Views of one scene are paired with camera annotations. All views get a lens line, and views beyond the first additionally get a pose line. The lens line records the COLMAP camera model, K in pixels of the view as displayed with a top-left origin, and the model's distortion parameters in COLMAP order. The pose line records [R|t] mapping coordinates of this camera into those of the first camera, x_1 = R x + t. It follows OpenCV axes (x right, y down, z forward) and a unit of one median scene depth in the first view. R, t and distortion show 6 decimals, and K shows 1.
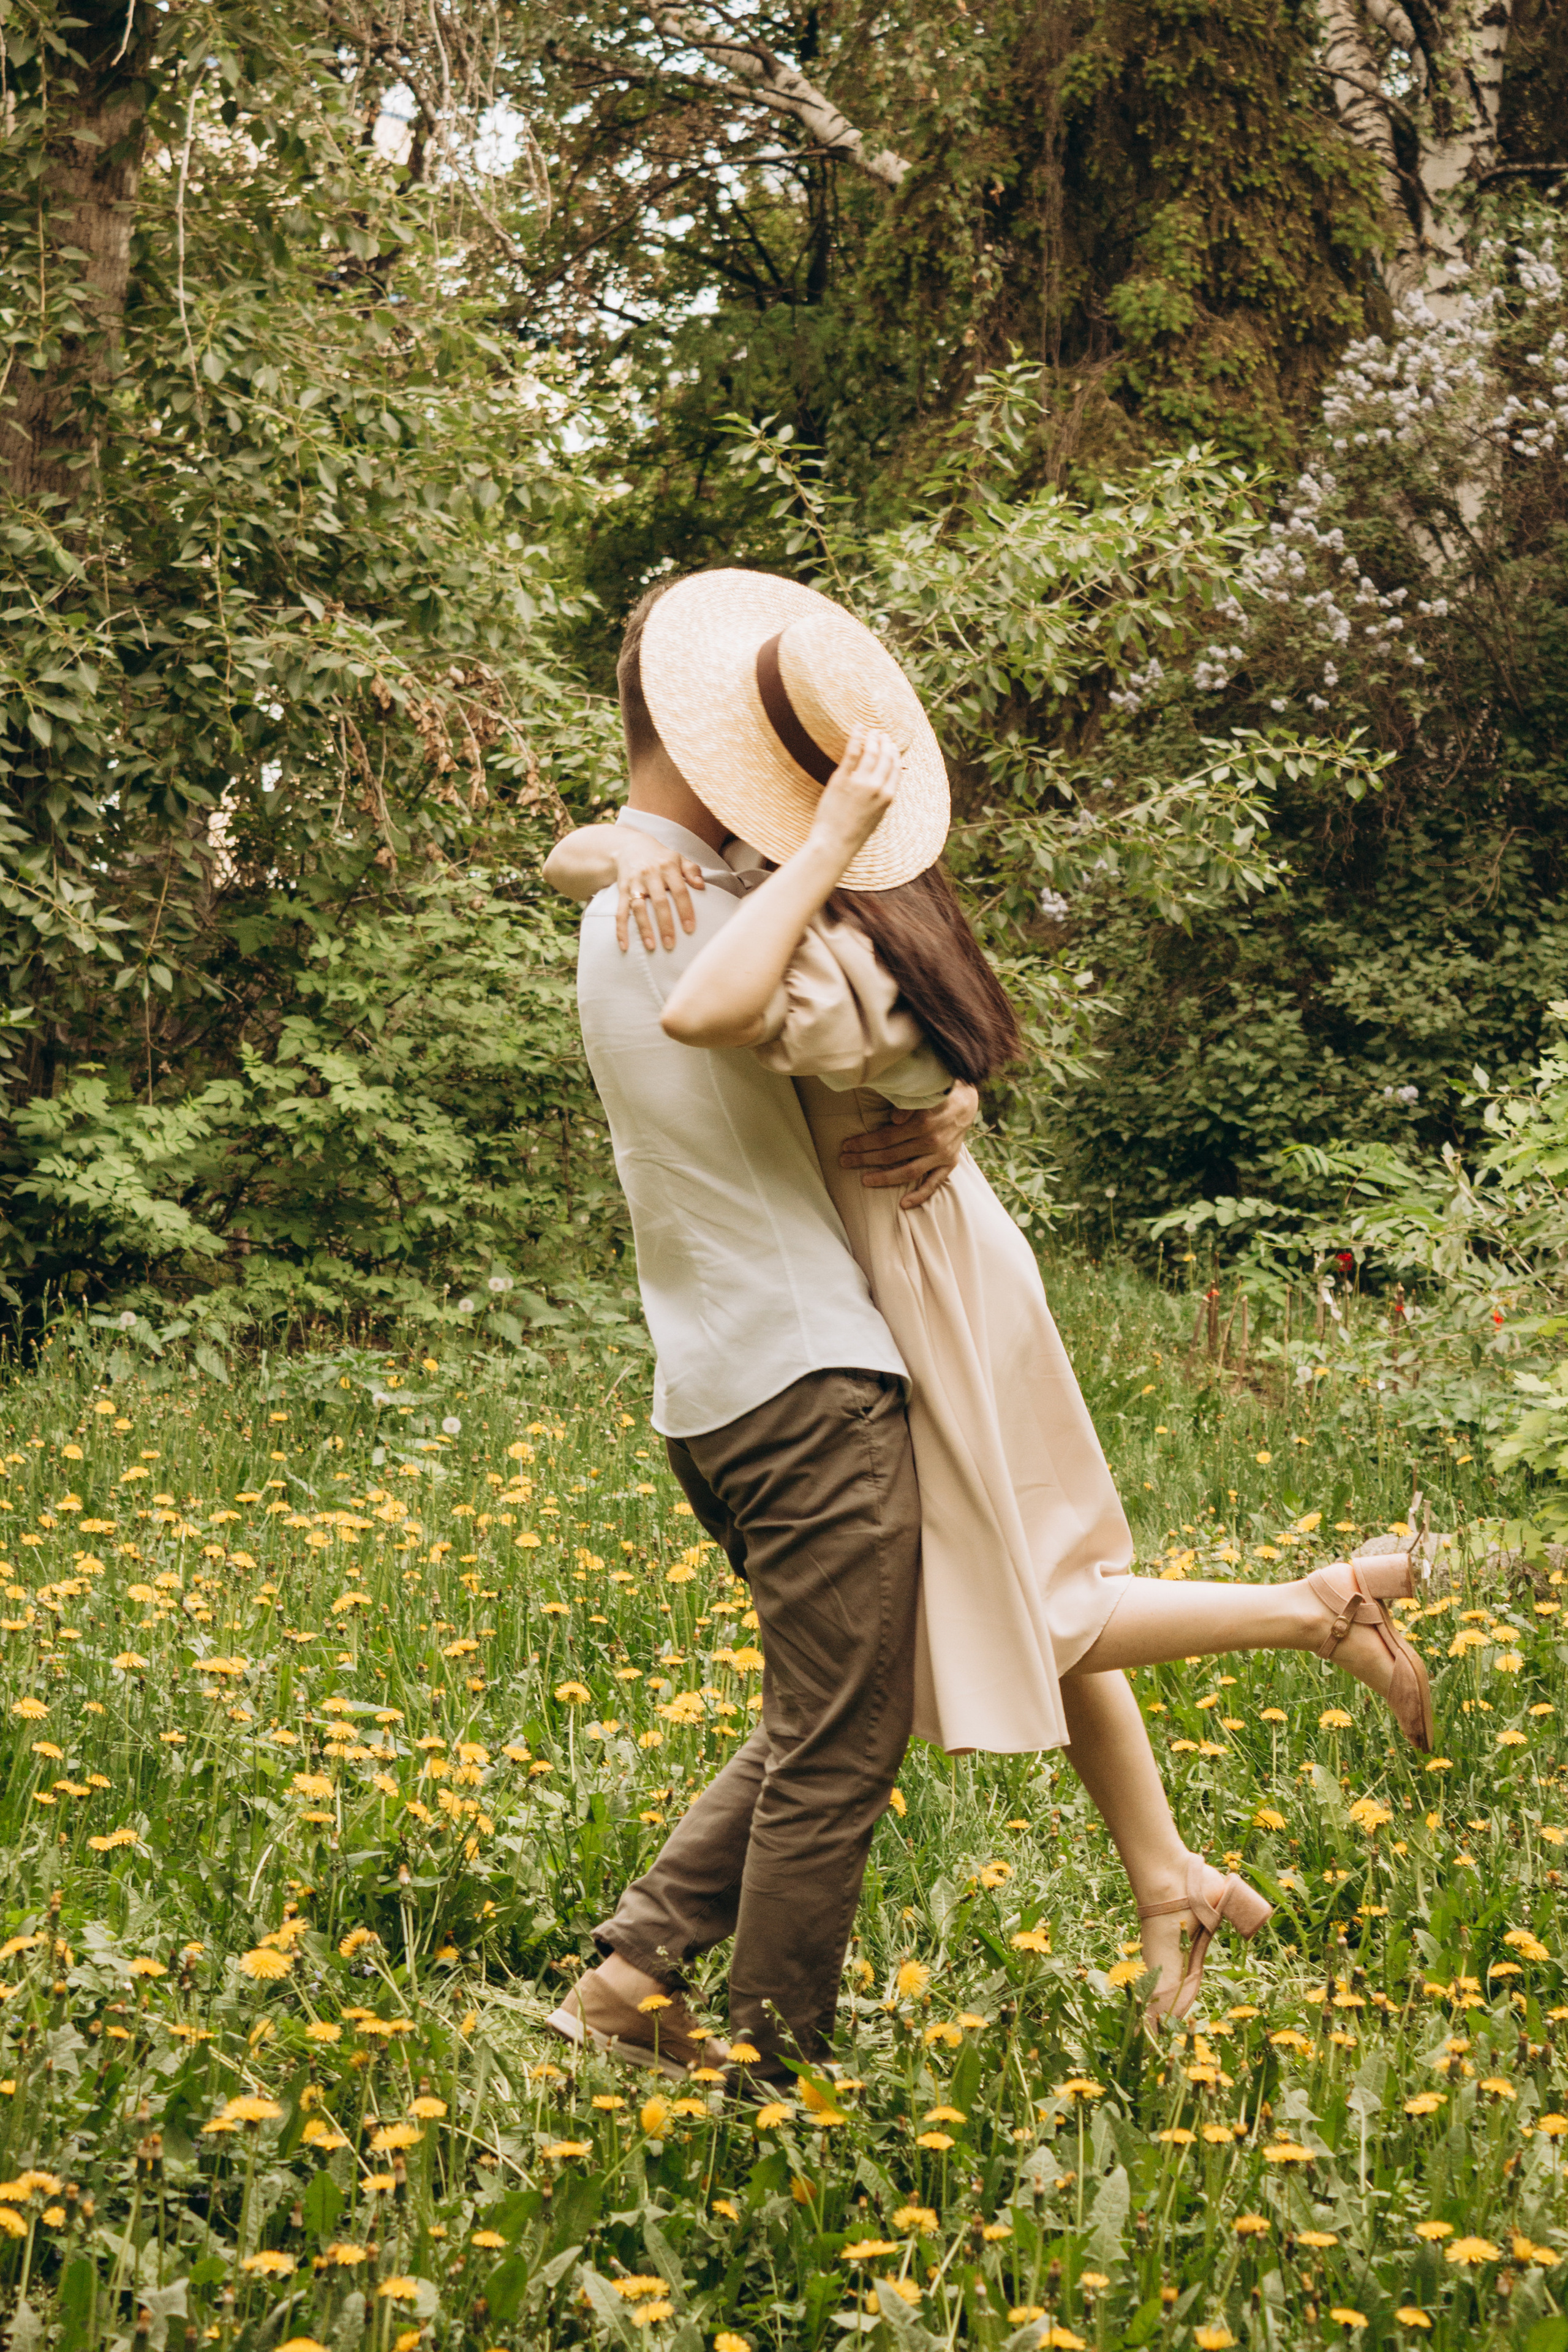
lens RADIAL K [[4373.8, 0, 735.6], [0, 4373.8, 1186.2], [0, 0, 1]] dist [-0.018592, 0.038748]
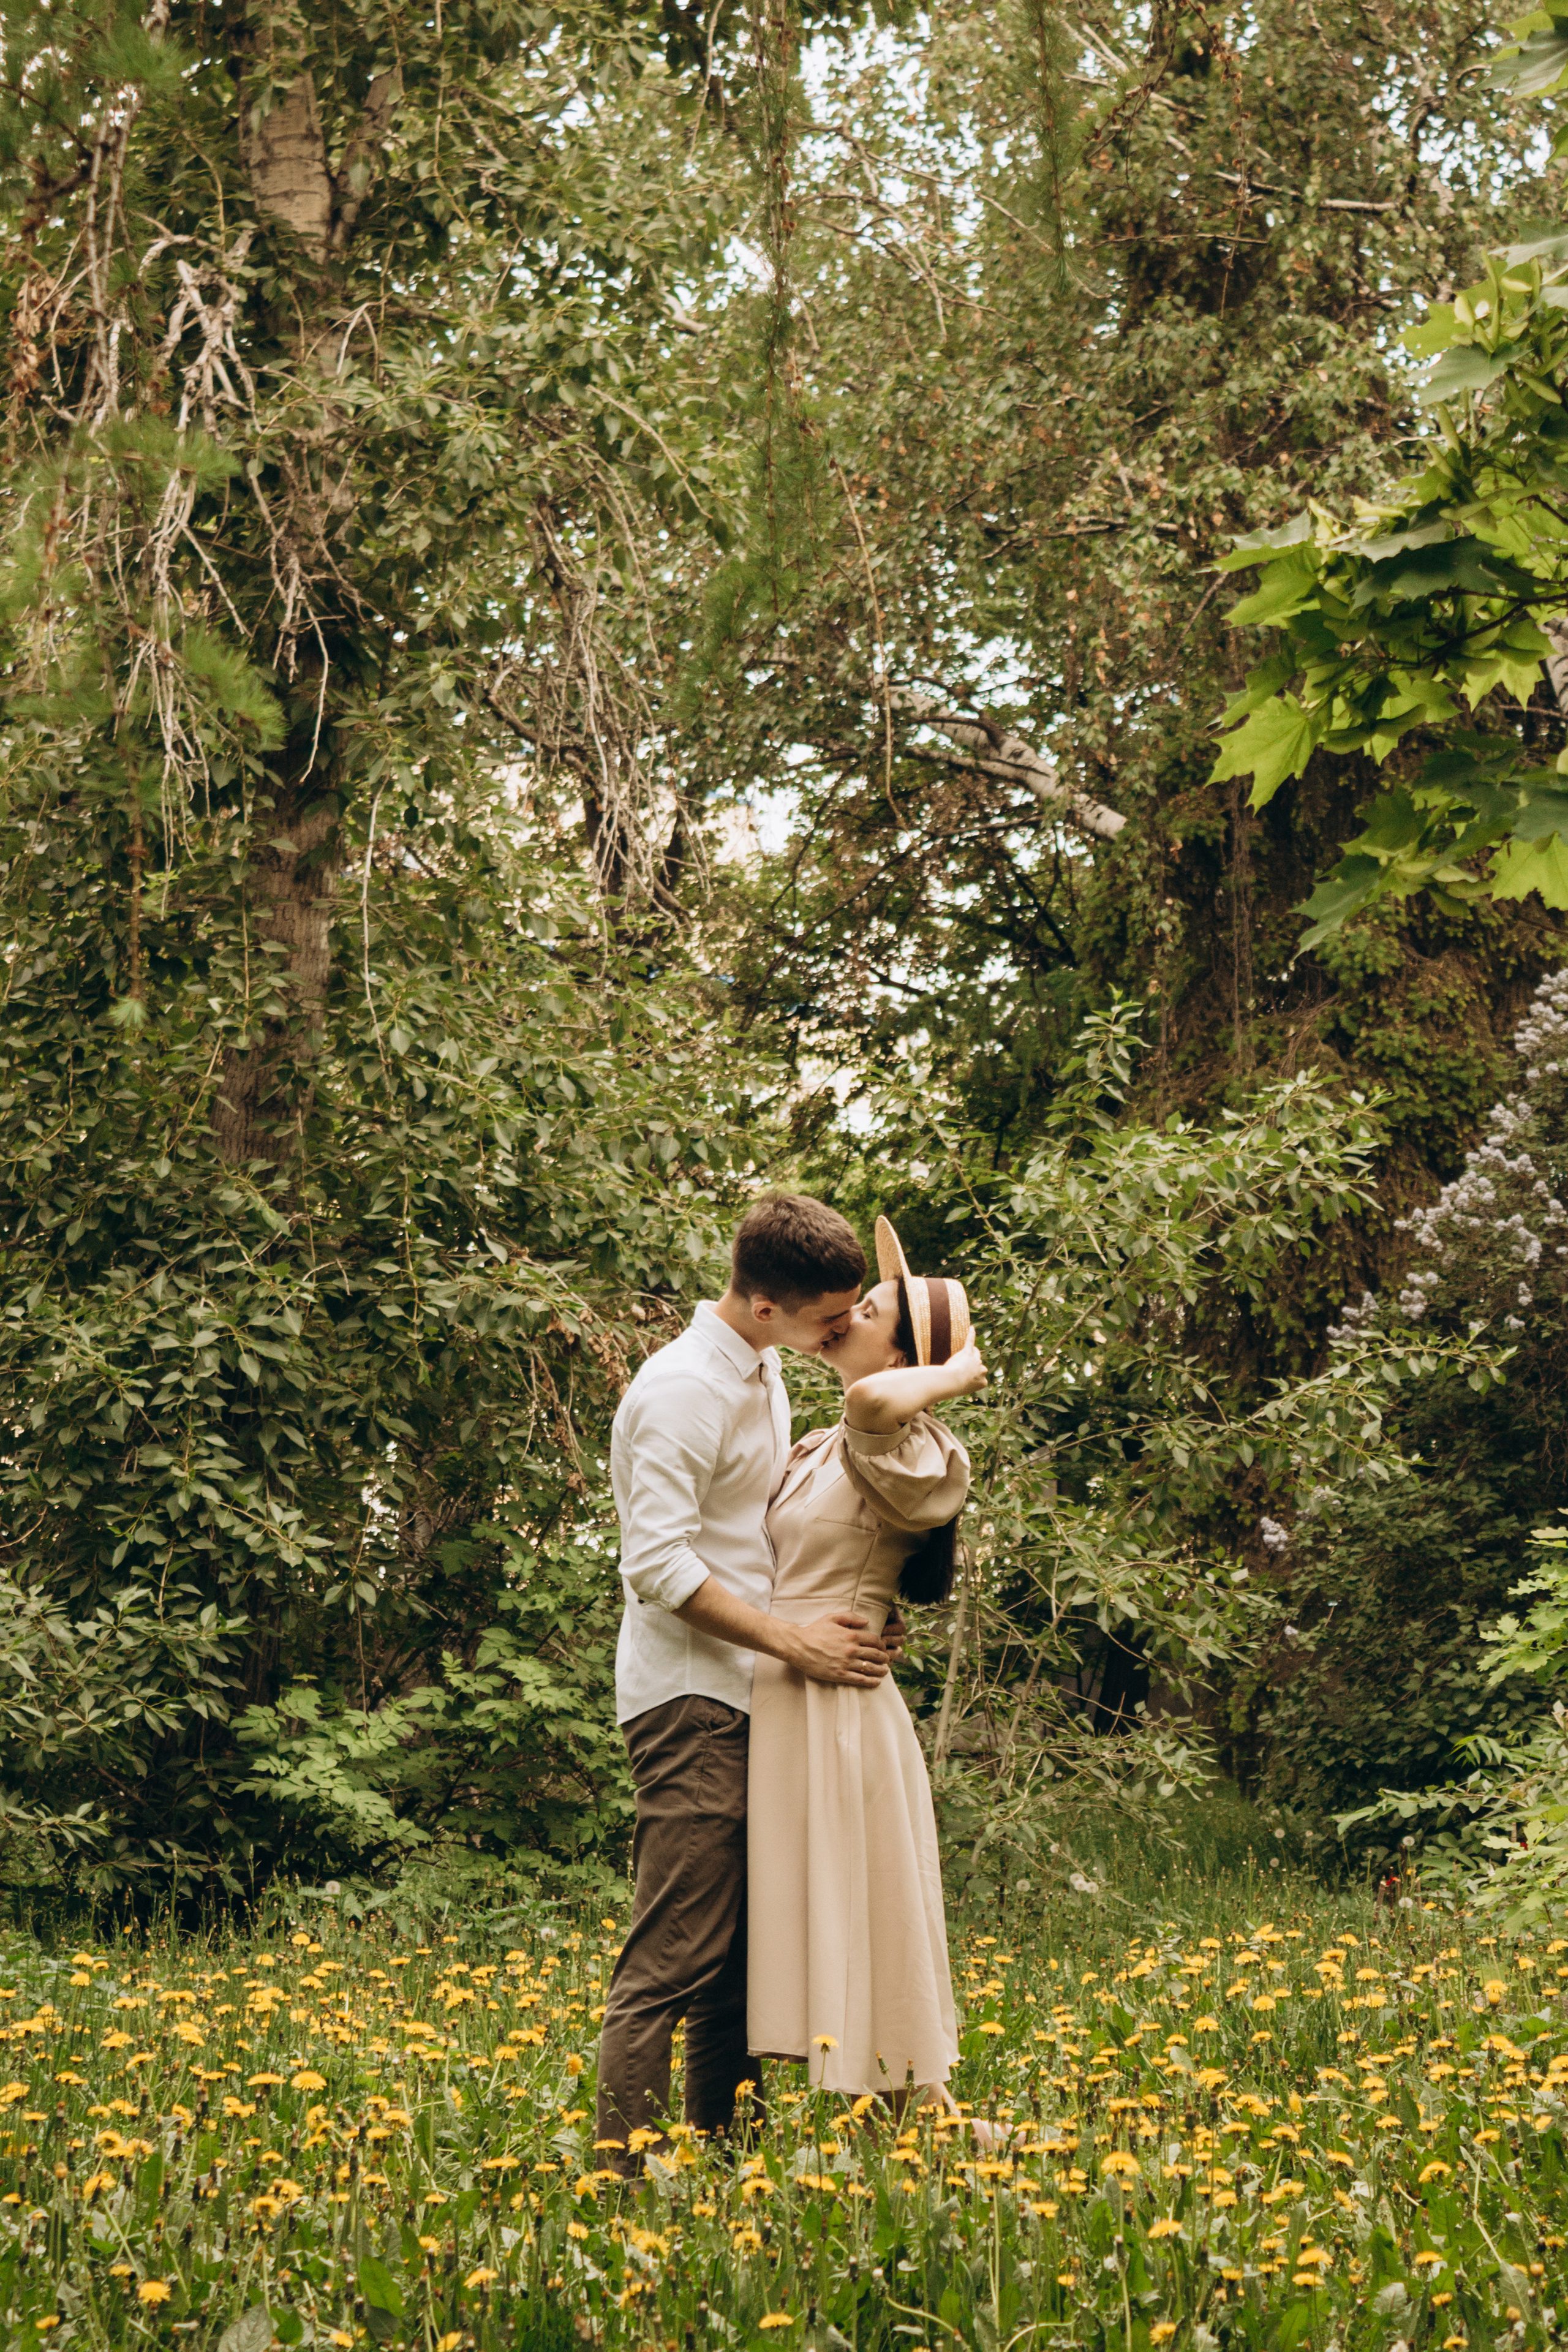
lens RADIAL K [[5478.1, 0, 784.0], [0, 5478.1, 1176.0], [0, 0, 1]] dist [0.050646, -4.557817]
pose [[0.995500, -0.044300, -0.083773, 0.090132], [0.029841, 0.985578, -0.166571, 0.079333], [0.089944, 0.163322, 0.982464, -0.345867]]
